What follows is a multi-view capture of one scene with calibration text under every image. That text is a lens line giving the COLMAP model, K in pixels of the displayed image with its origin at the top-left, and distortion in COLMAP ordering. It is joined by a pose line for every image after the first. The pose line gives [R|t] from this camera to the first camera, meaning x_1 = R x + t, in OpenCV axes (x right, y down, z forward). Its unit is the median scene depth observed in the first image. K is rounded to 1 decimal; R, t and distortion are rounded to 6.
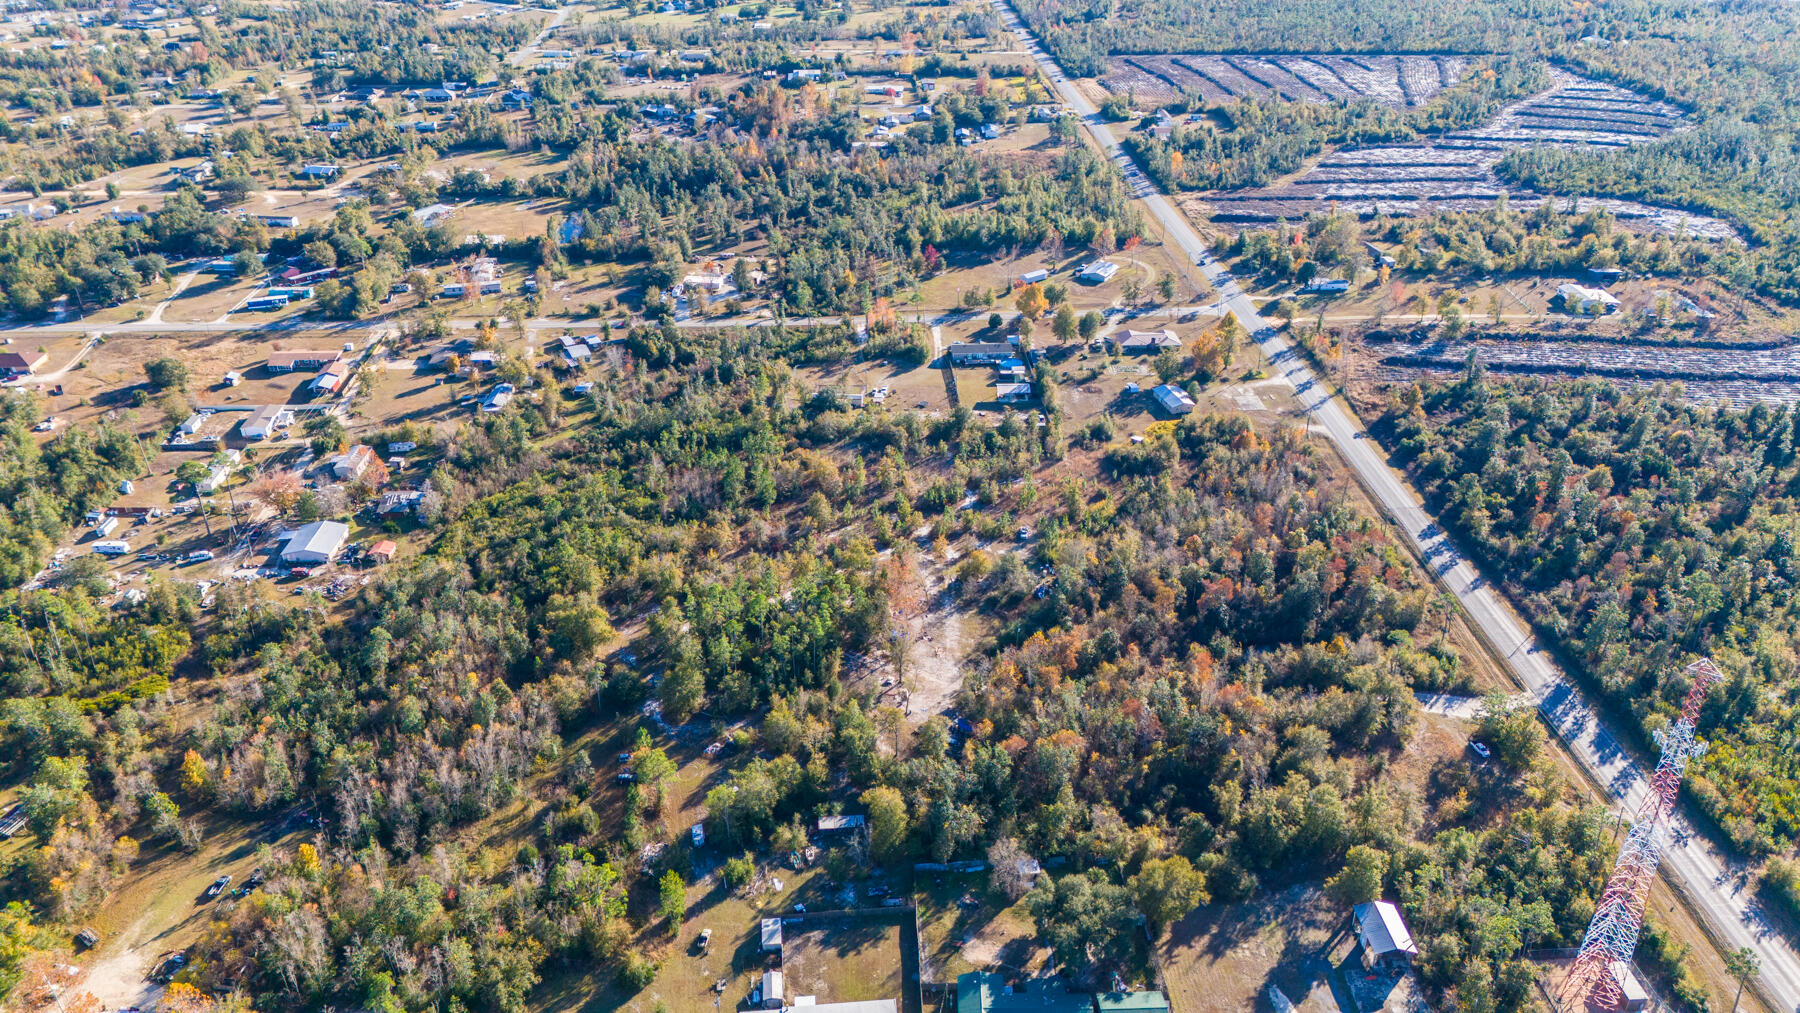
lens RADIAL K [[1312.9, 0, 902.2], [0, 1312.9, 503.6], [0, 0, 1]] dist [0.069389, -0.064781]
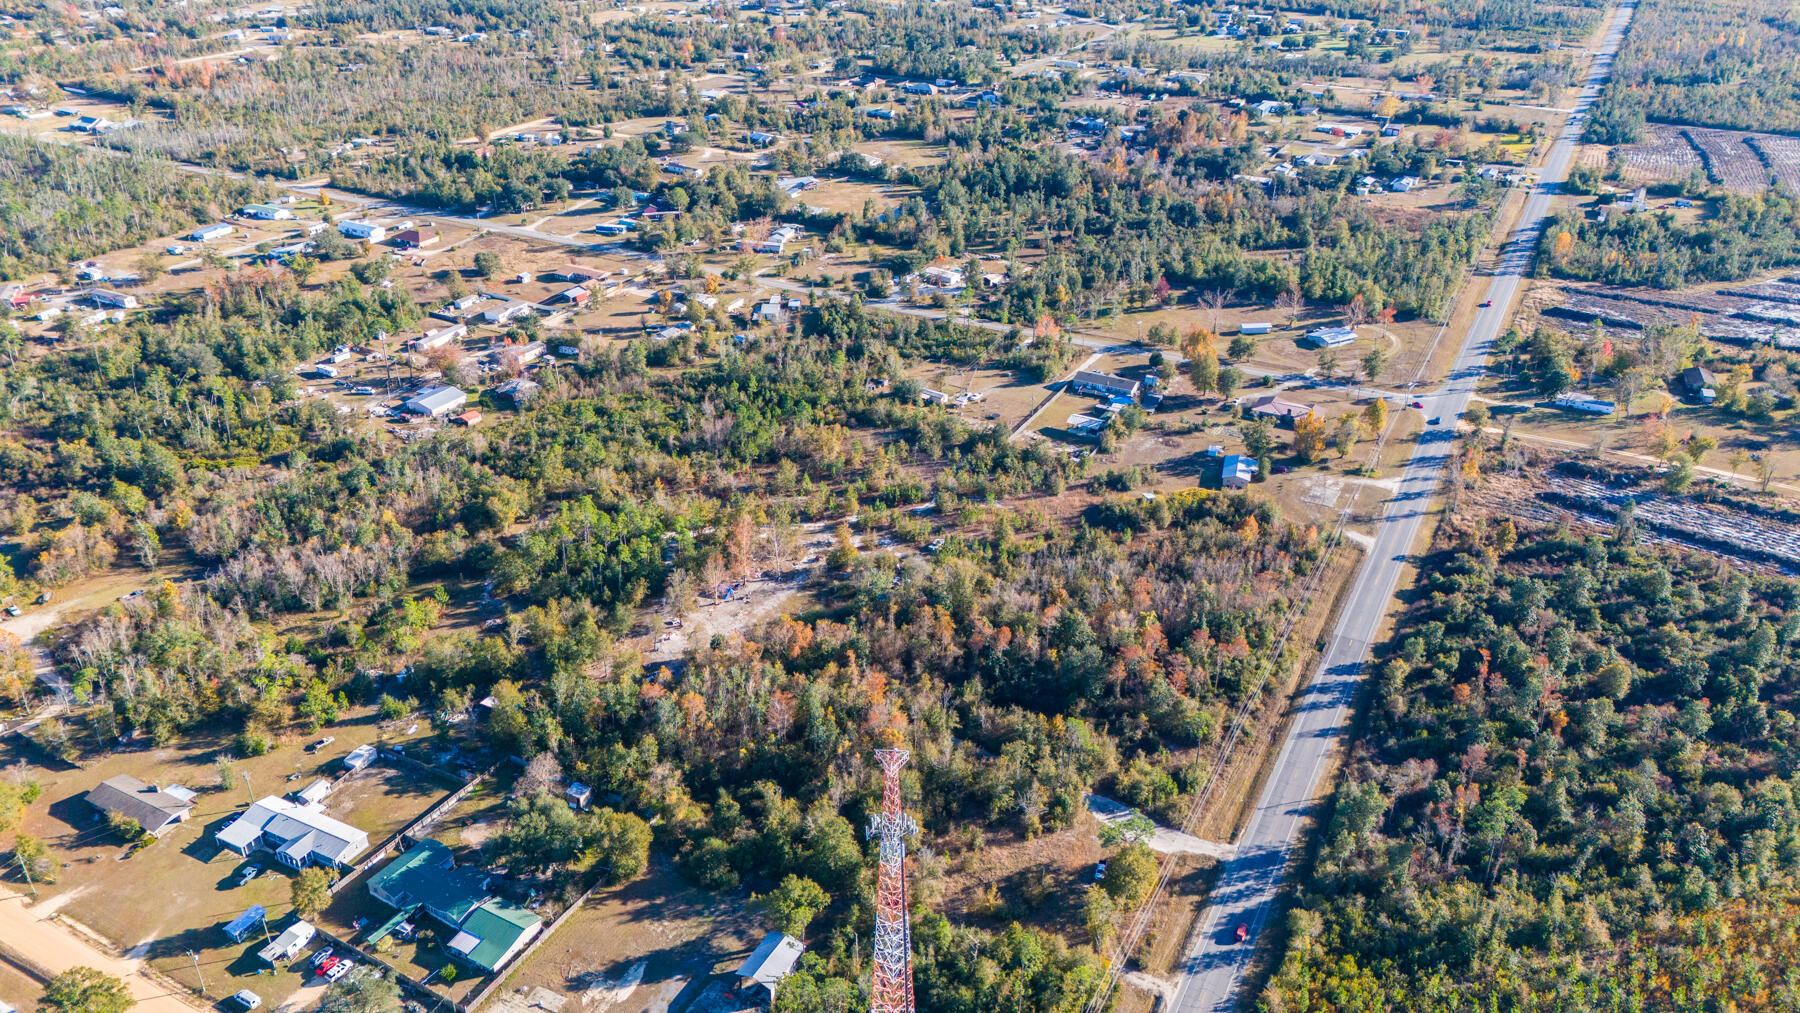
lens RADIAL K [[1312.9, 0, 904.7], [0, 1312.9, 502.1], [0, 0, 1]] dist [0.069389, -0.064781]
pose [[0.851089, 0.249646, -0.461871, 0.467913], [-0.258033, 0.965034, 0.046133, -0.043768], [0.457238, 0.079914, 0.885747, 0.089211]]
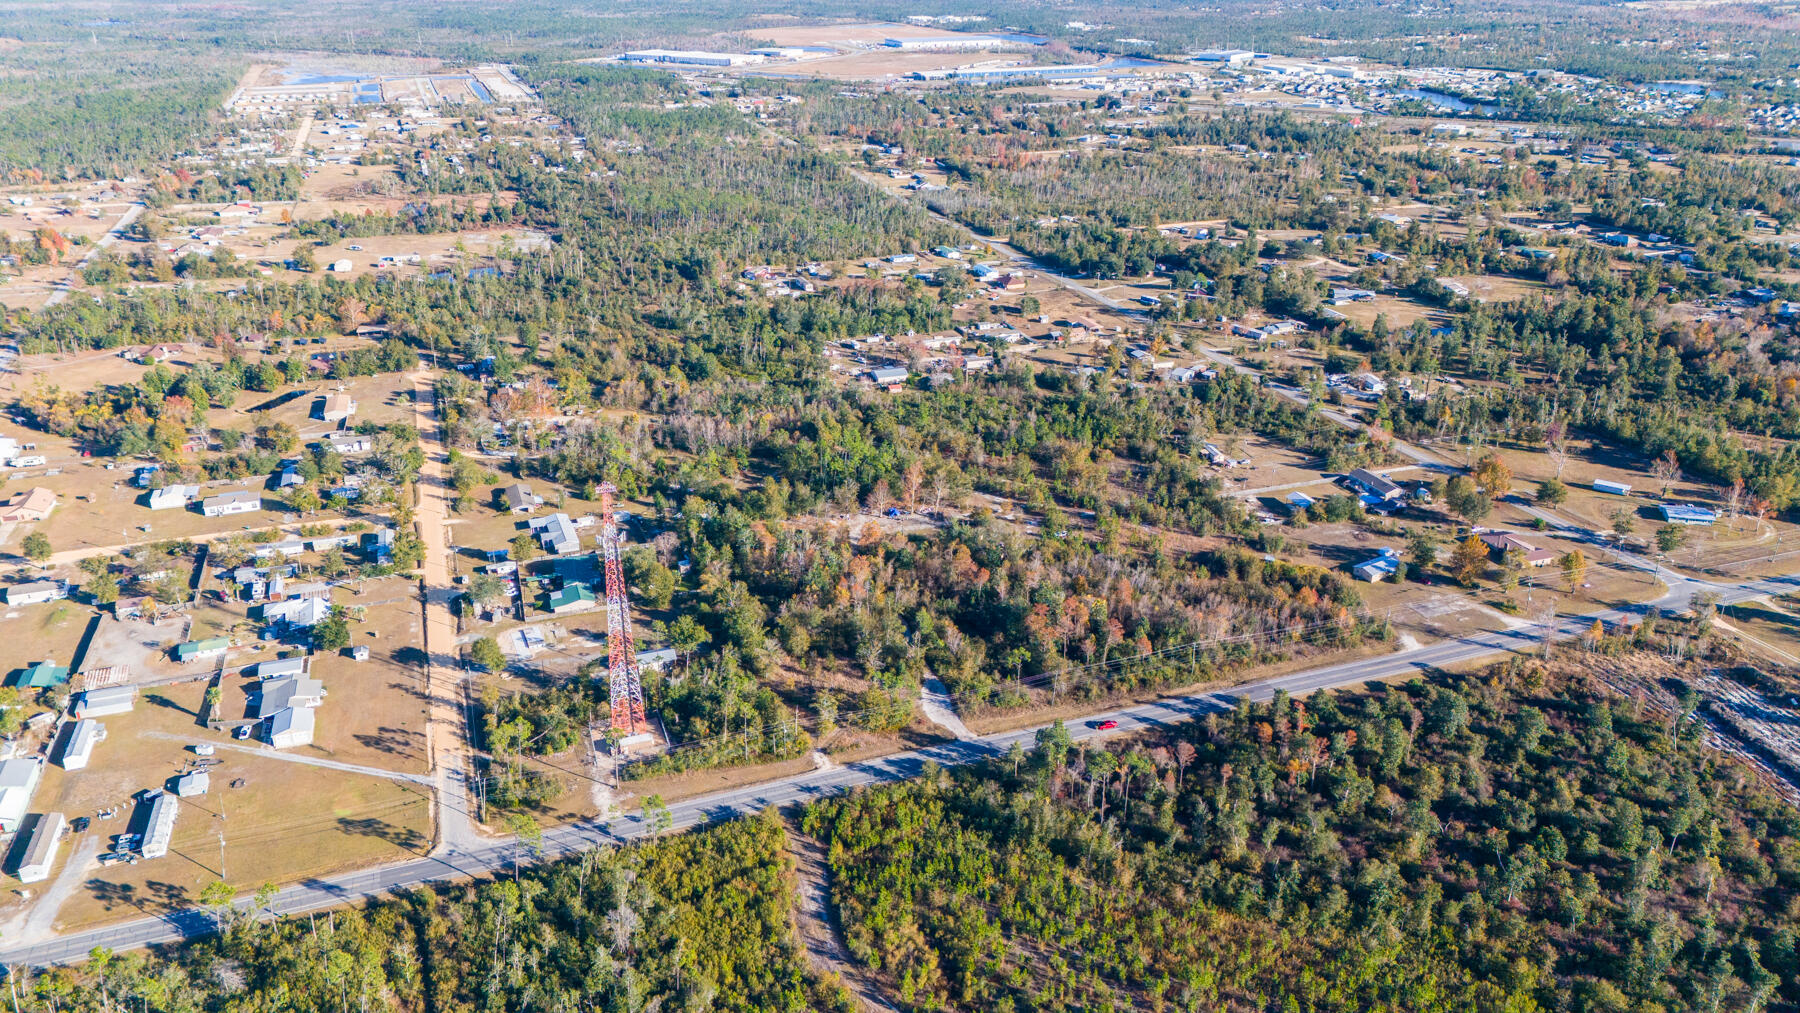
lens RADIAL K [[1312.9, 0, 901.4], [0, 1312.9, 506.5], [0, 0, 1]] dist [0.069389, -0.064781]
pose [[0.283996, 0.374191, -0.882795, 1.010386], [-0.465946, 0.858540, 0.214014, -0.173981], [0.837998, 0.350556, 0.418175, 0.306151]]
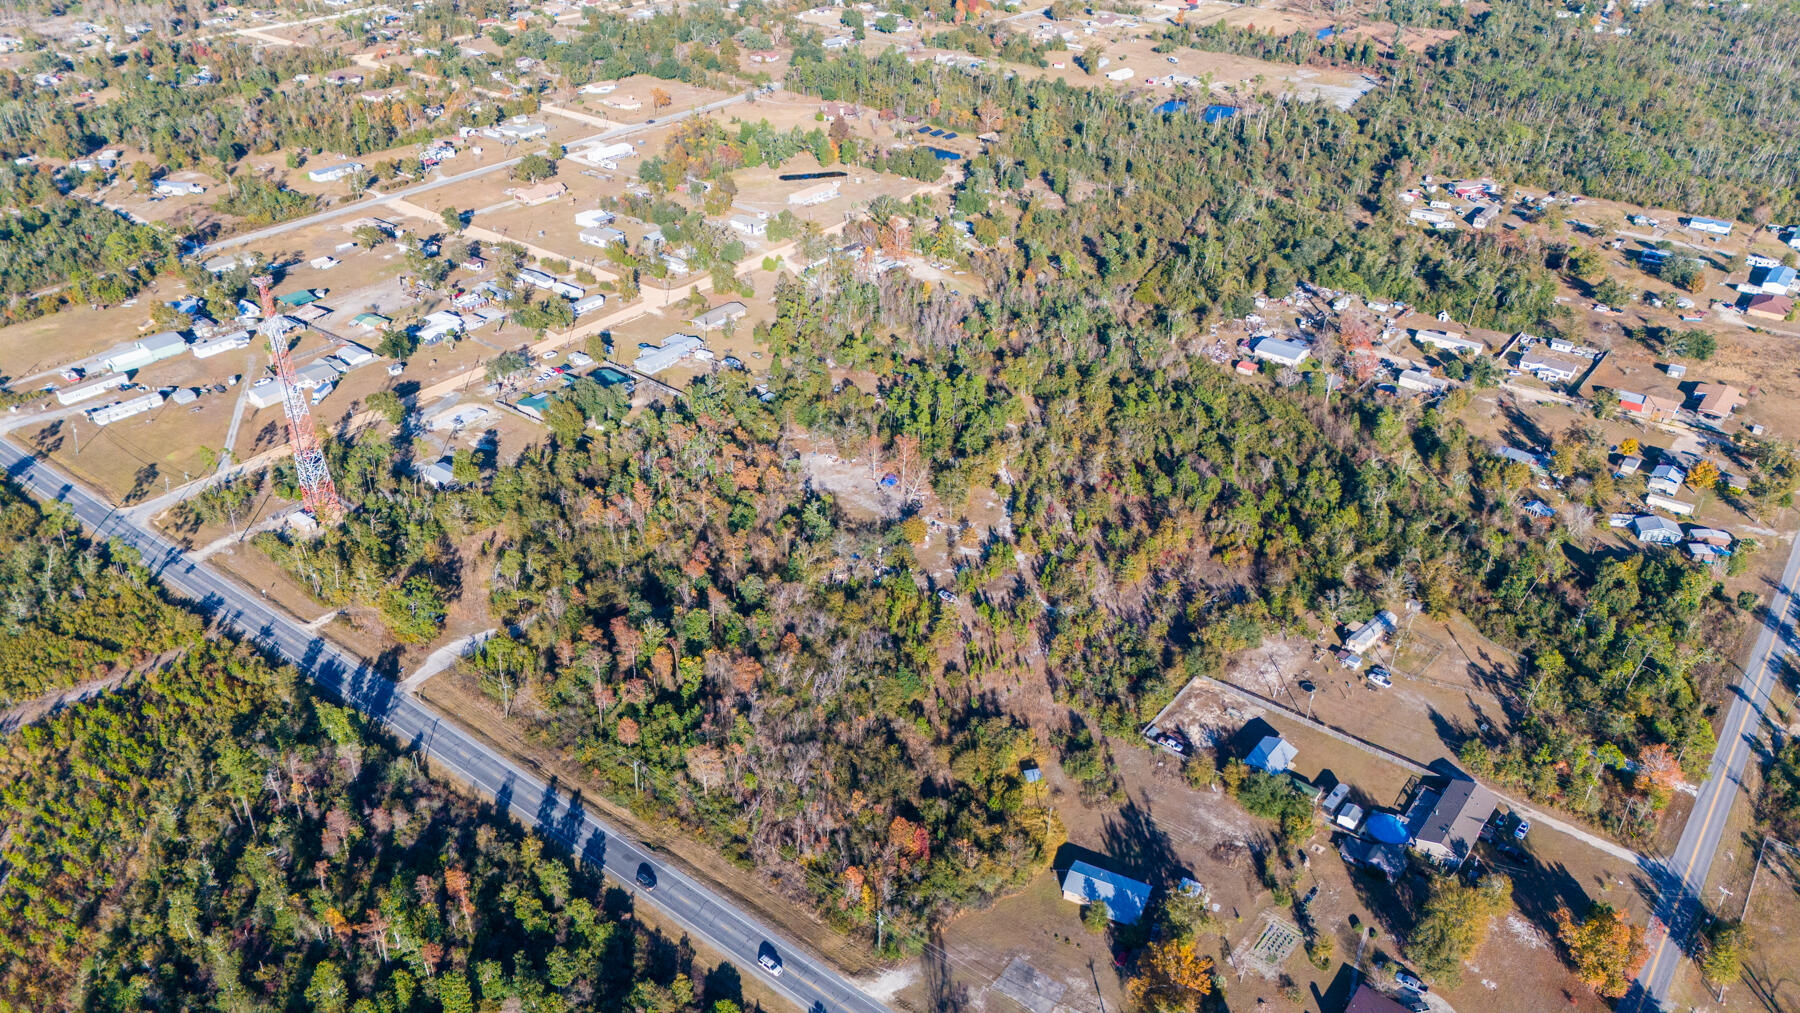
lens RADIAL K [[1312.9, 0, 902.3], [0, 1312.9, 505.2], [0, 0, 1]] dist [0.069389, -0.064781]
pose [[-0.657148, 0.386243, -0.647281, 0.606857], [-0.369061, 0.583884, 0.723100, -0.592819], [0.657230, 0.714070, -0.241151, 1.026485]]
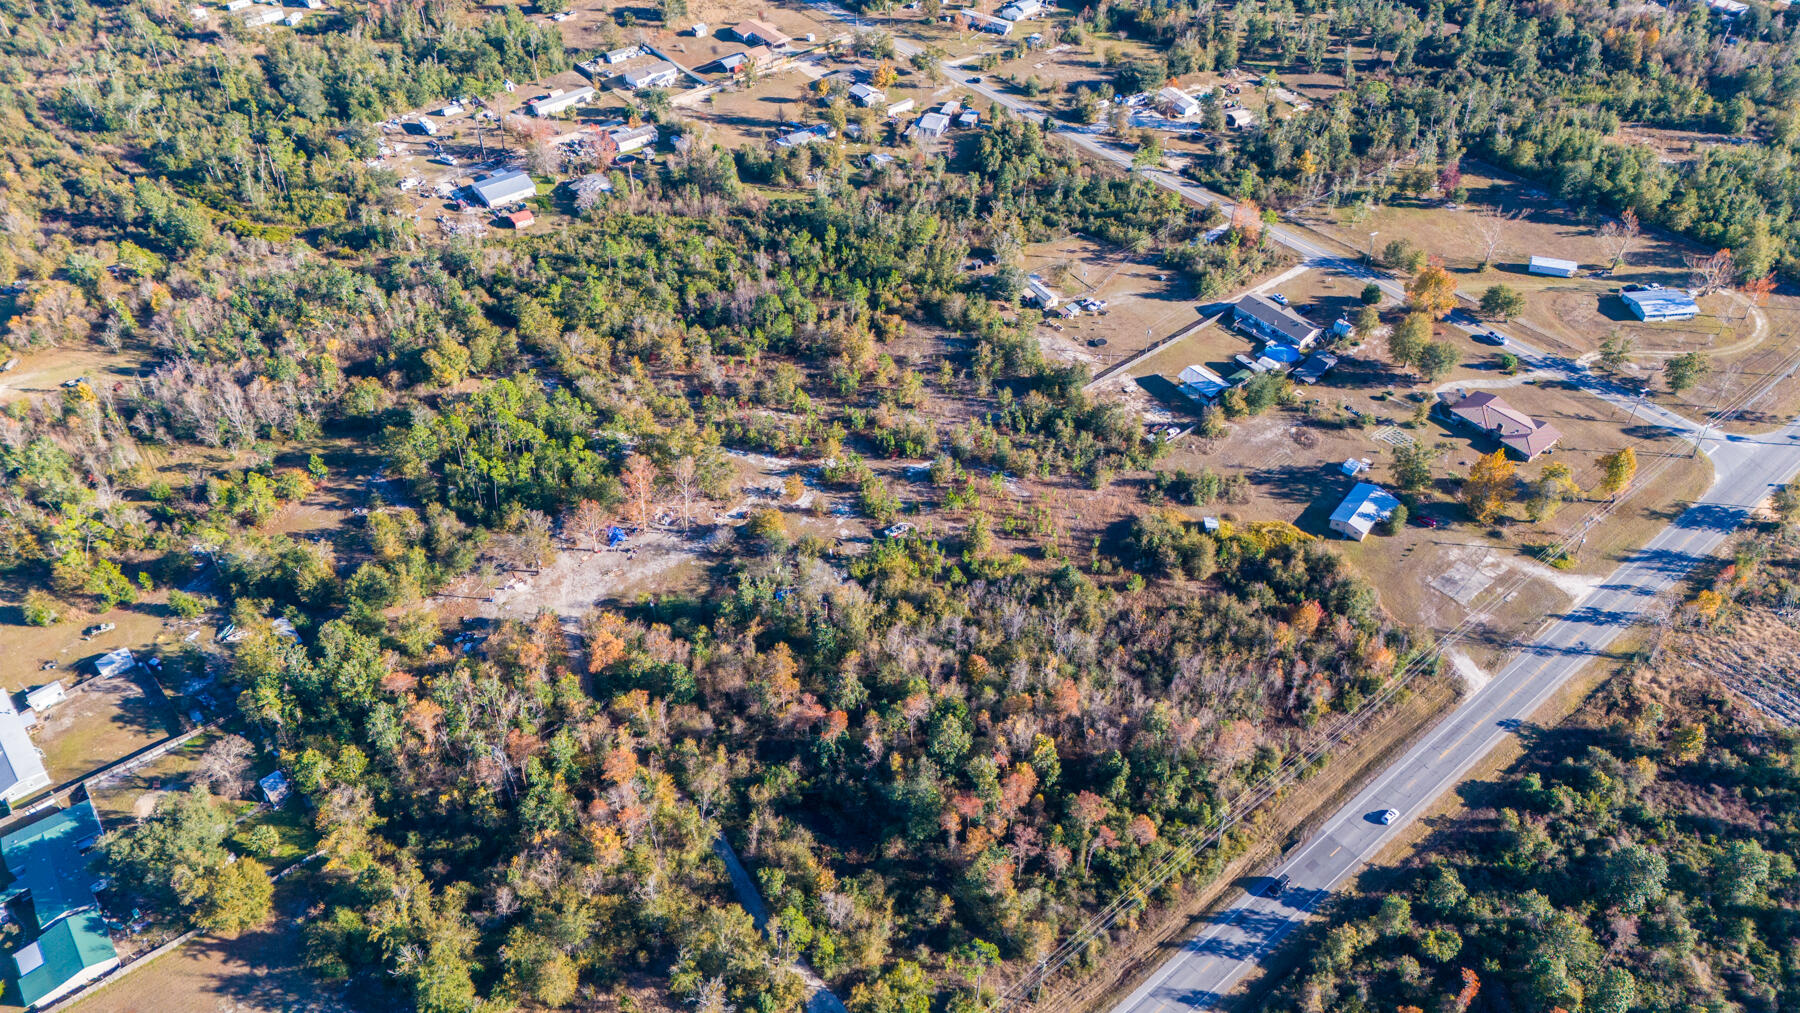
lens RADIAL K [[1312.9, 0, 905.4], [0, 1312.9, 507.6], [0, 0, 1]] dist [0.069389, -0.064781]
pose [[0.591002, 0.536676, -0.602242, 0.500785], [-0.393722, 0.843522, 0.365313, -0.248454], [0.704059, 0.021216, 0.709824, 0.395669]]
